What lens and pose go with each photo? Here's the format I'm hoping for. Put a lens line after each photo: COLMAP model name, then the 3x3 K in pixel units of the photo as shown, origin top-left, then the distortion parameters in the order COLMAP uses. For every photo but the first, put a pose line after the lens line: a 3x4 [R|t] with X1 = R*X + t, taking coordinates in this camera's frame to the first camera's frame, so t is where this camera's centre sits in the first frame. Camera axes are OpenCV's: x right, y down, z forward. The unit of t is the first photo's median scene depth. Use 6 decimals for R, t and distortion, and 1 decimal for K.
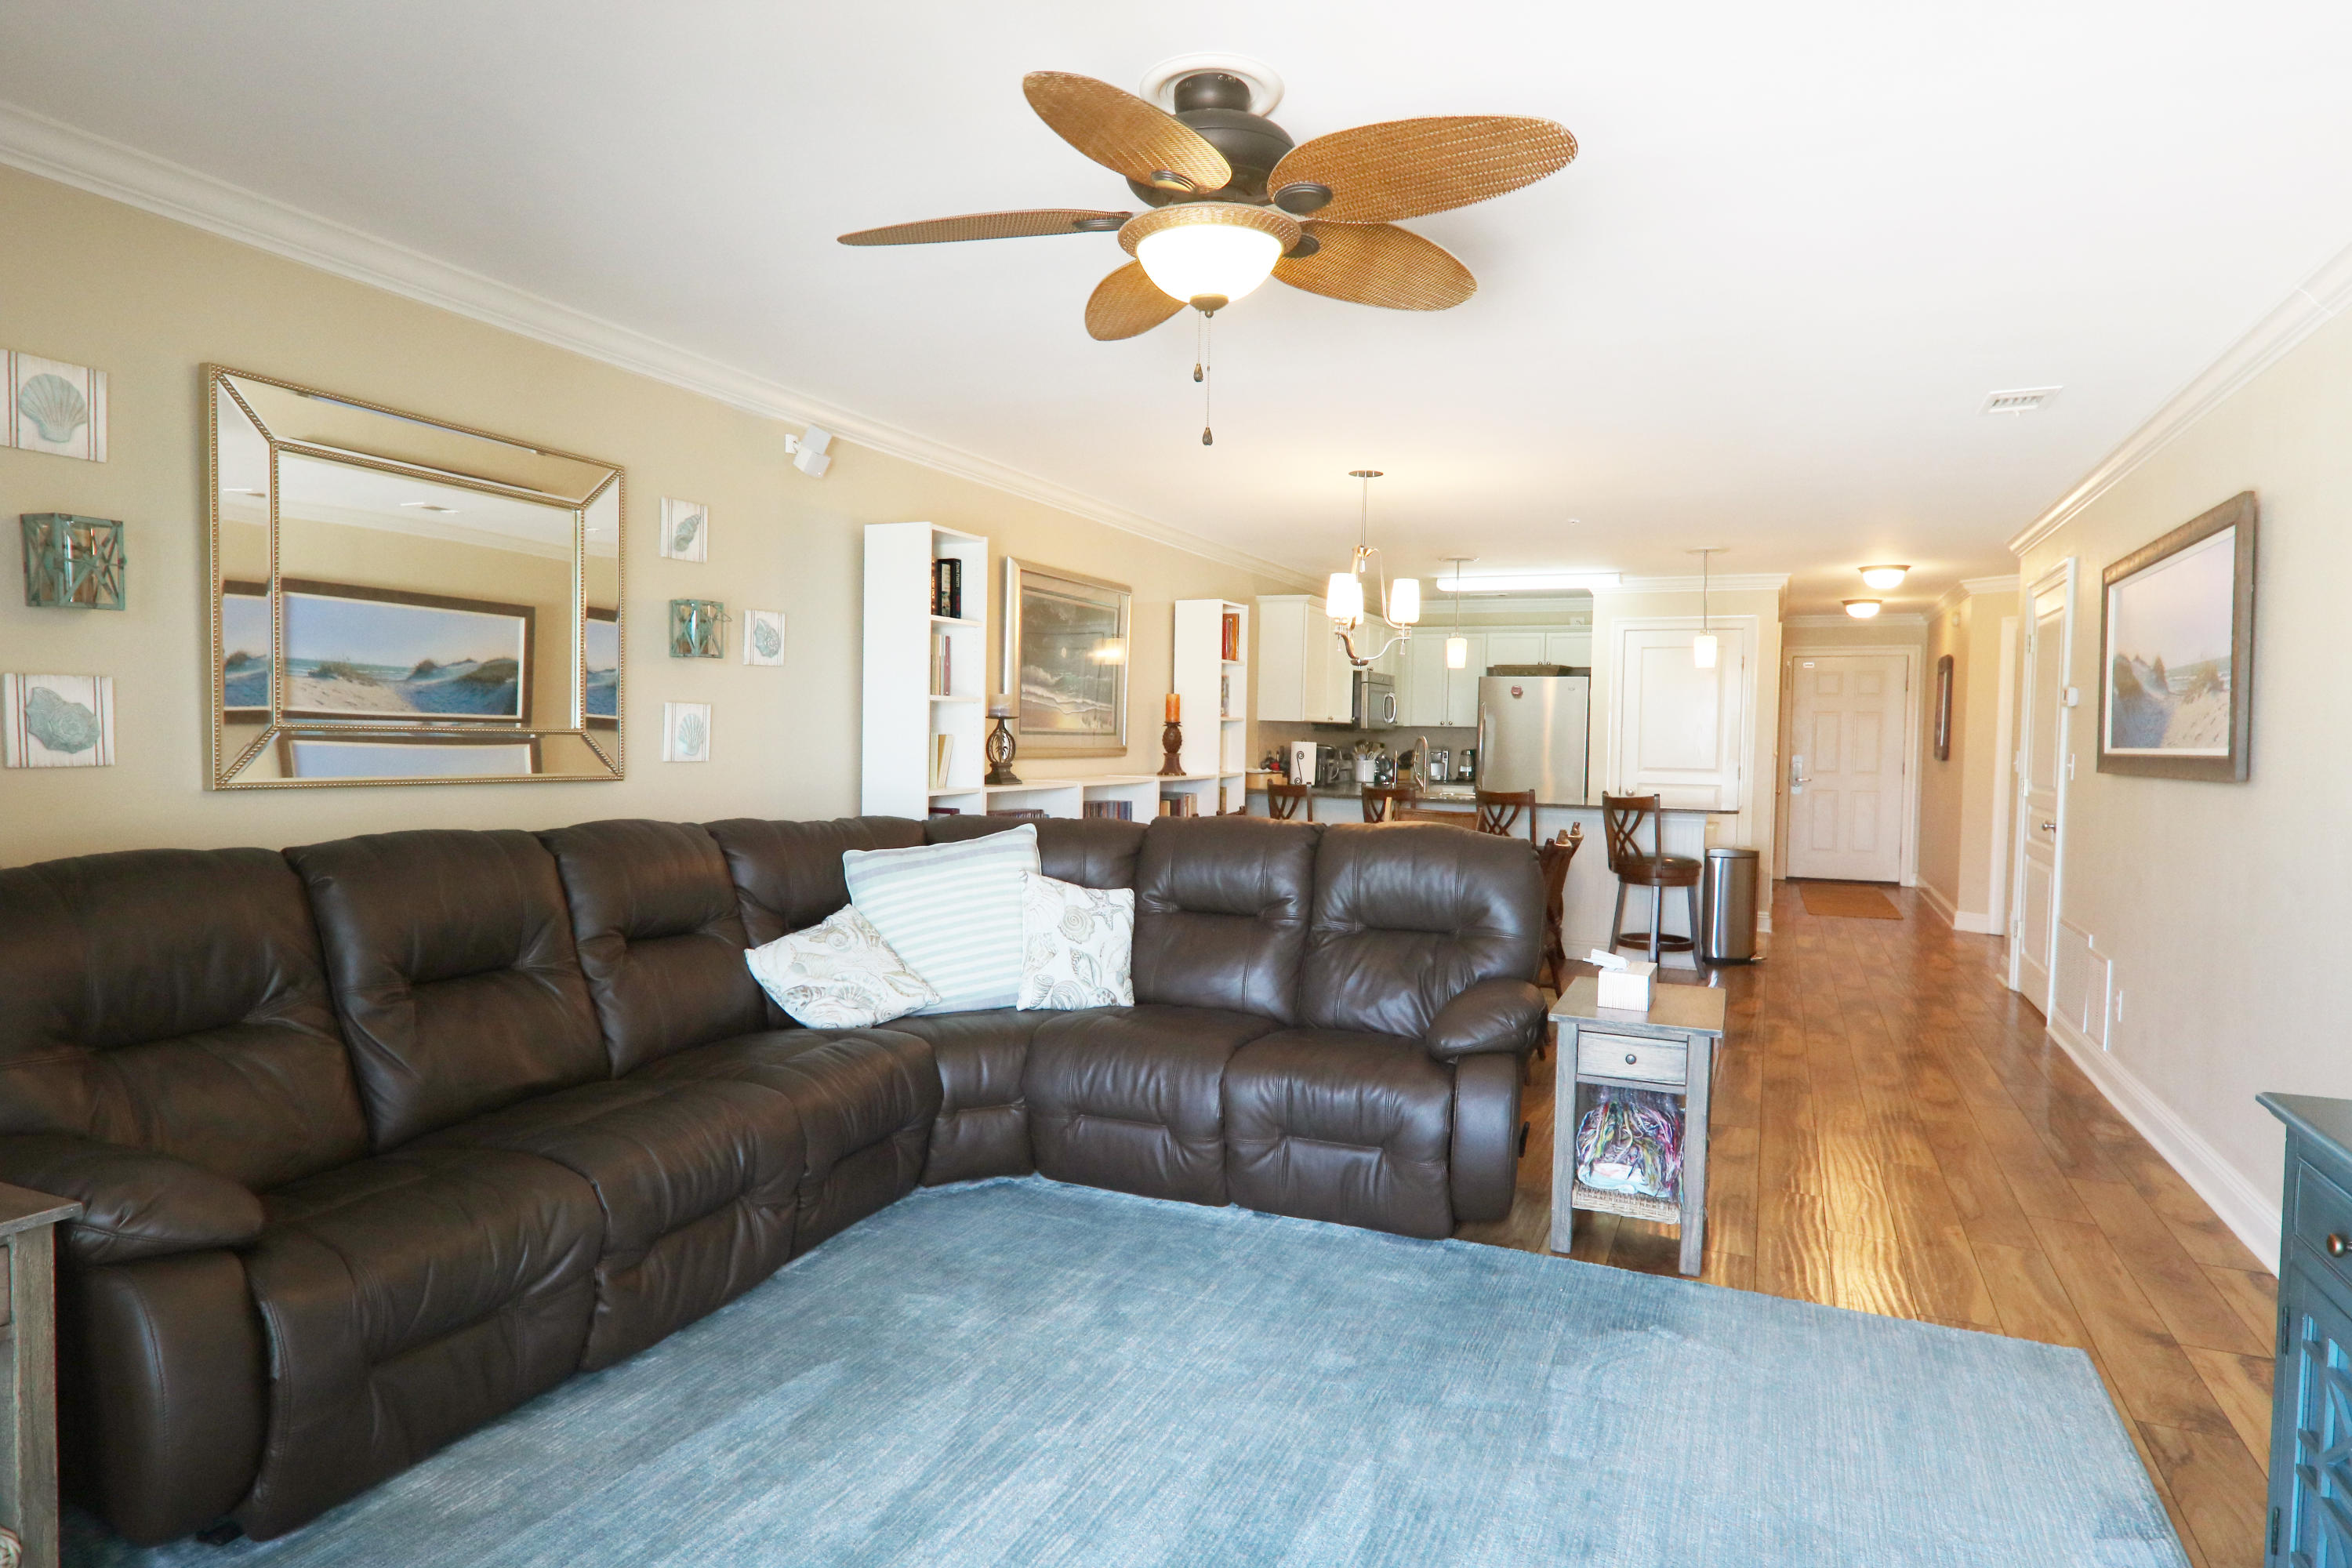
lens RADIAL K [[1322.8, 0, 1174.2], [0, 1322.8, 797.3], [0, 0, 1]] dist [0.008022, -0.000645]
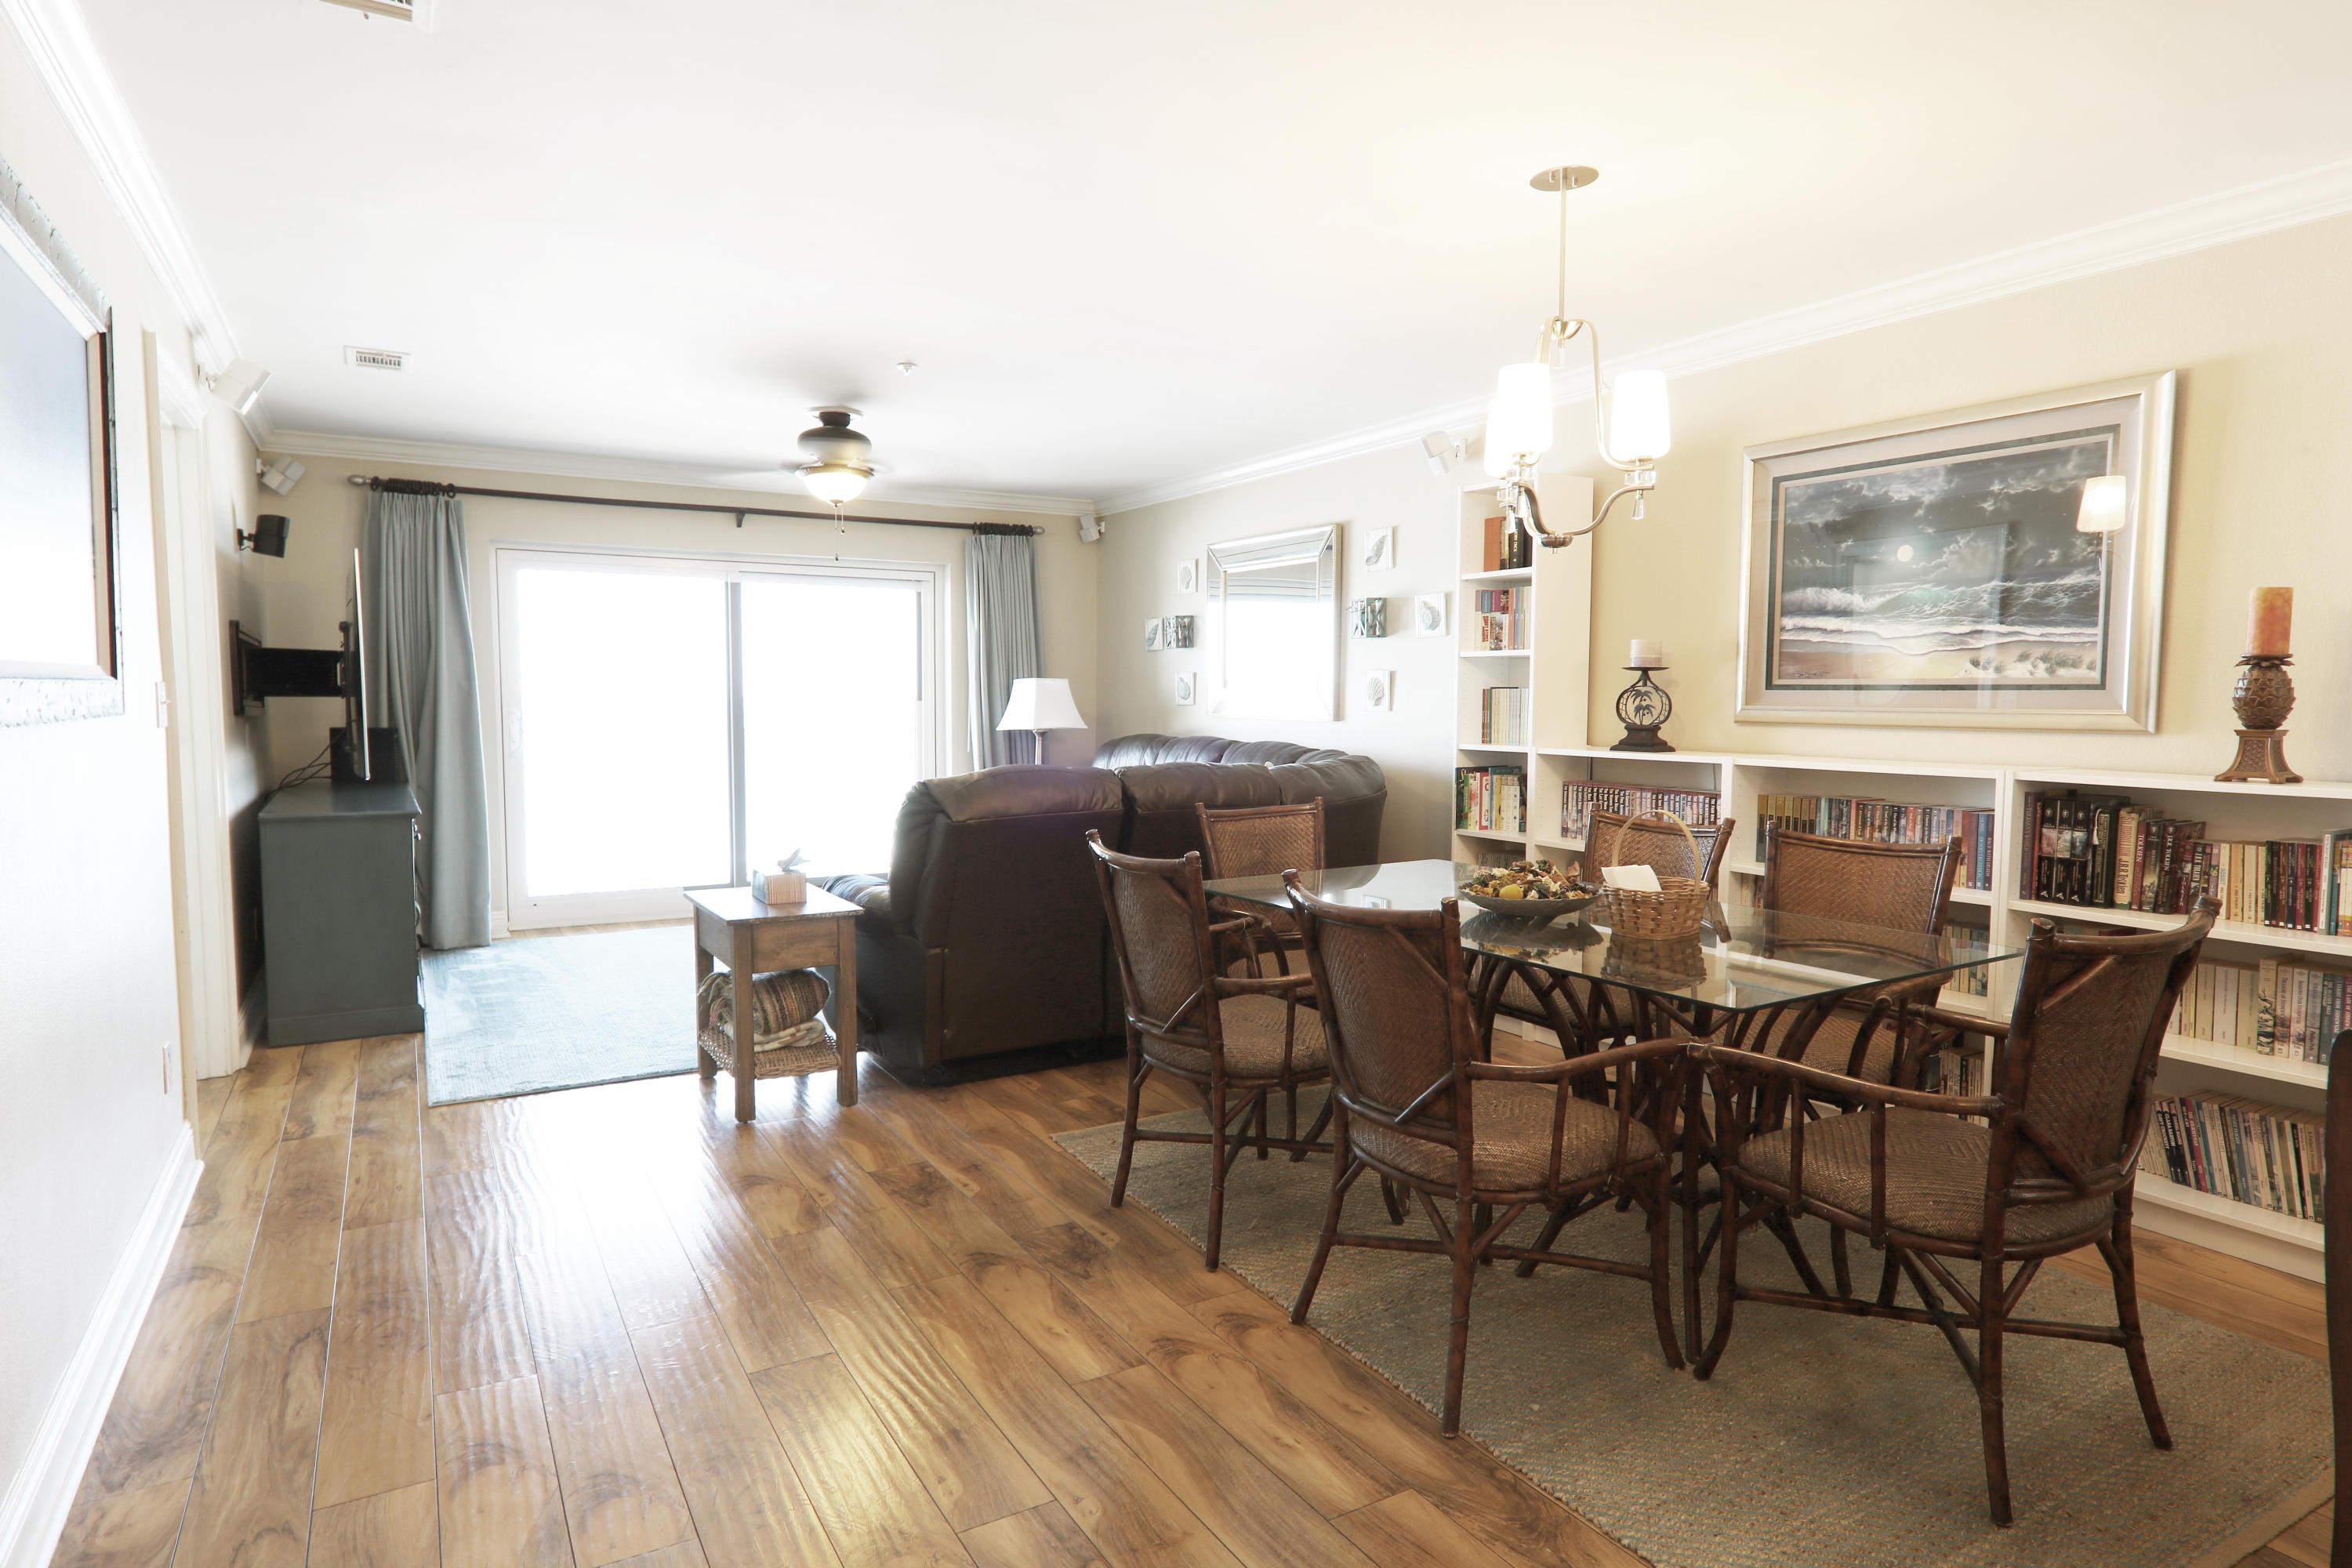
lens RADIAL K [[1322.8, 0, 1171.5], [0, 1322.8, 796.4], [0, 0, 1]] dist [0.008022, -0.000645]
pose [[-0.579587, 0.044145, -0.813714, 1.050688], [-0.053874, 0.994271, 0.092314, -0.062953], [0.813128, 0.097342, -0.573888, 1.866612]]
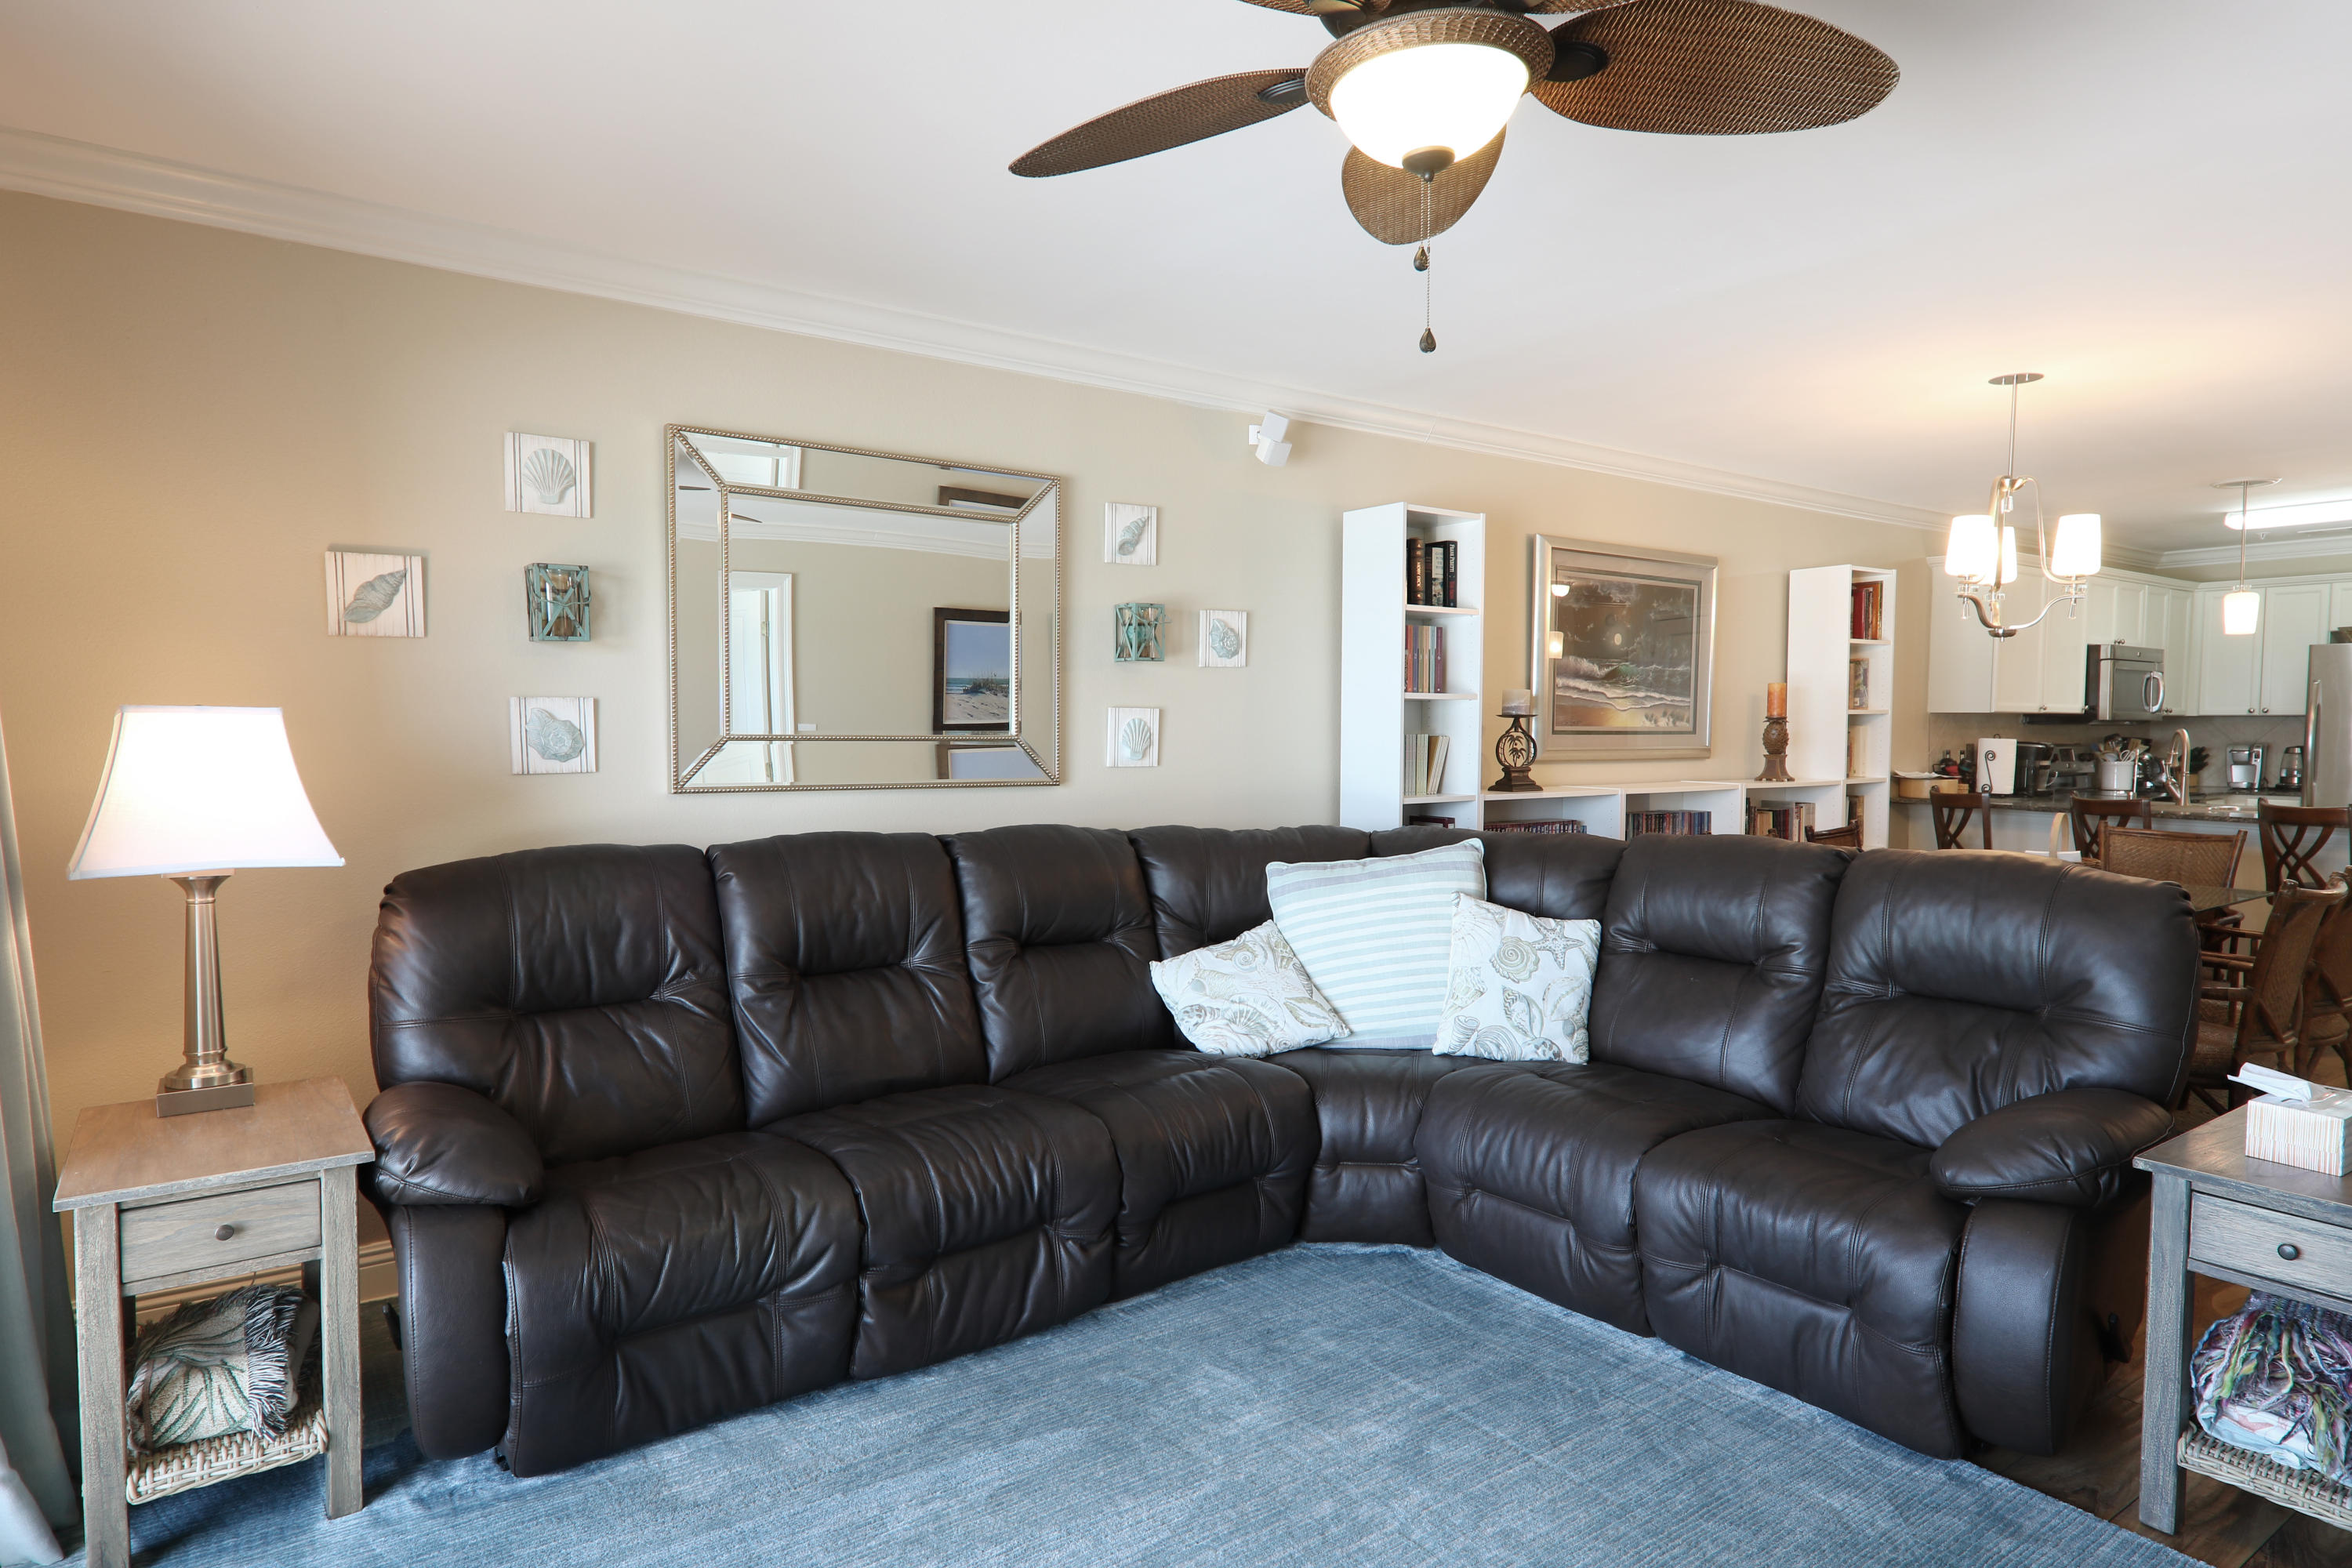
lens RADIAL K [[1322.8, 0, 1173.6], [0, 1322.8, 796.7], [0, 0, 1]] dist [0.008022, -0.000645]
pose [[0.861309, 0.010723, -0.507968, 0.185204], [-0.011456, 0.999933, 0.001684, -0.007390], [0.507952, 0.004369, 0.861374, 0.179410]]
